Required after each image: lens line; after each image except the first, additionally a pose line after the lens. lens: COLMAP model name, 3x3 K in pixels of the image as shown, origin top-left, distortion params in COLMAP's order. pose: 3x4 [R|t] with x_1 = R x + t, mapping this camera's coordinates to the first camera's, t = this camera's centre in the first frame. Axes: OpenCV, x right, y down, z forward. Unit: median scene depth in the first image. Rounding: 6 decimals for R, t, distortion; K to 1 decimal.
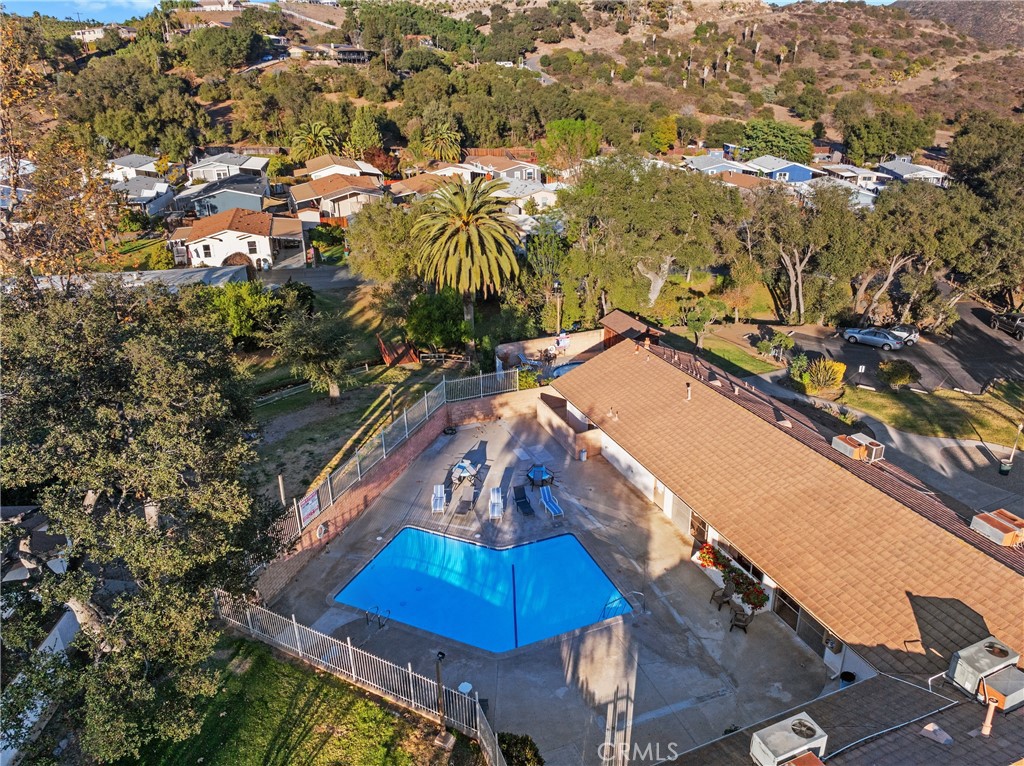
lens RADIAL K [[716.0, 0, 512.0], [0, 716.0, 383.0], [0, 0, 1]] dist [-0.036555, 0.010564]
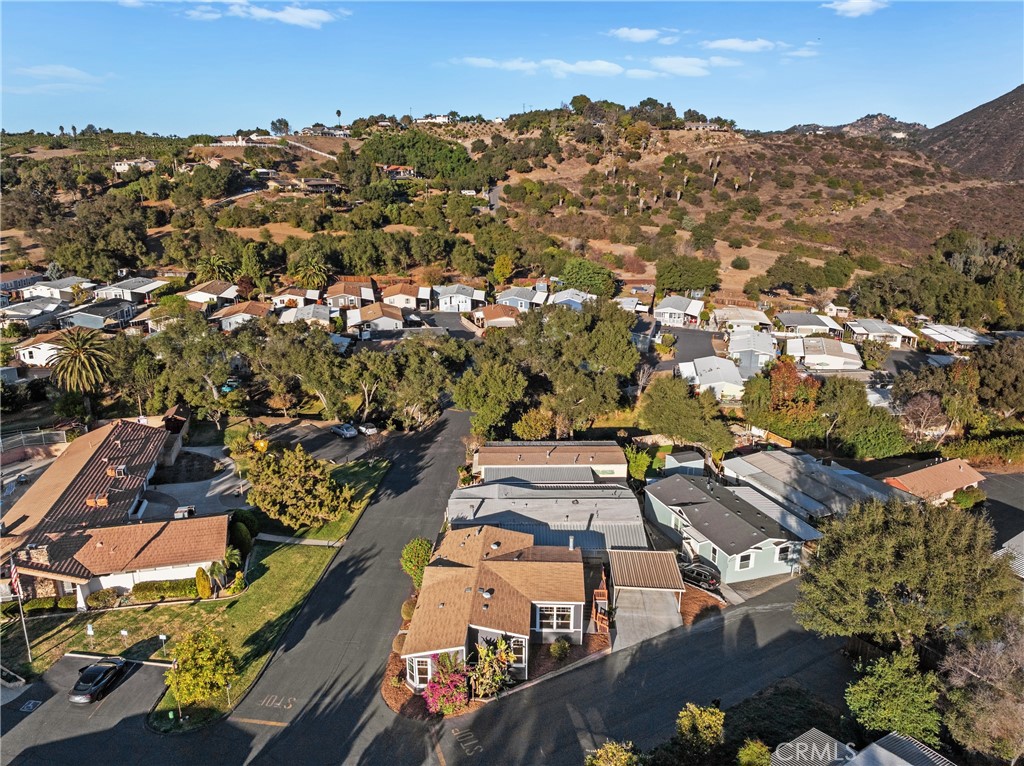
lens RADIAL K [[717.6, 0, 512.0], [0, 717.6, 383.0], [0, 0, 1]] dist [0.000113, -0.044842]
pose [[0.992058, 0.055143, -0.113049, 0.204523], [-0.068543, 0.990610, -0.118297, -0.000942], [0.105464, 0.125107, 0.986522, -0.116519]]
